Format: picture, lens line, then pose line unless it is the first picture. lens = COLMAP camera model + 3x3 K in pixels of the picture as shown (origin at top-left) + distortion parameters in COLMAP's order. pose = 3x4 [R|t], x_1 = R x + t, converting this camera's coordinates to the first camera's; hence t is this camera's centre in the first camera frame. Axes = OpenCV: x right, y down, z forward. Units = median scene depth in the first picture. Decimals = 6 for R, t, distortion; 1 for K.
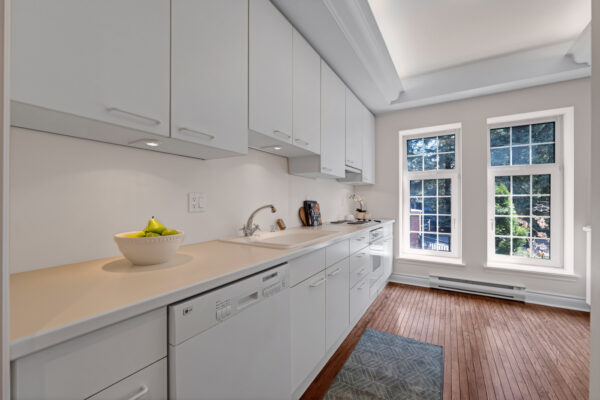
lens RADIAL K [[244.2, 0, 297.0], [0, 244.2, 202.5], [0, 0, 1]] dist [-0.003339, -0.000279]
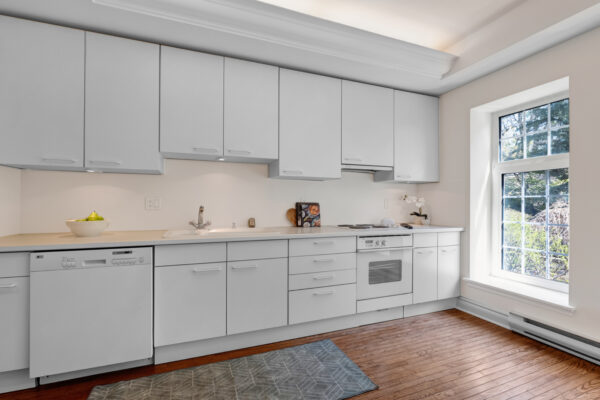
lens RADIAL K [[242.6, 0, 301.7], [0, 242.6, 202.8], [0, 0, 1]] dist [-0.012126, 0.000019]
pose [[0.821101, 0.001947, -0.570780, 0.630392], [-0.005533, 0.999974, -0.004549, -0.000450], [0.570757, 0.006893, 0.821090, 0.159308]]
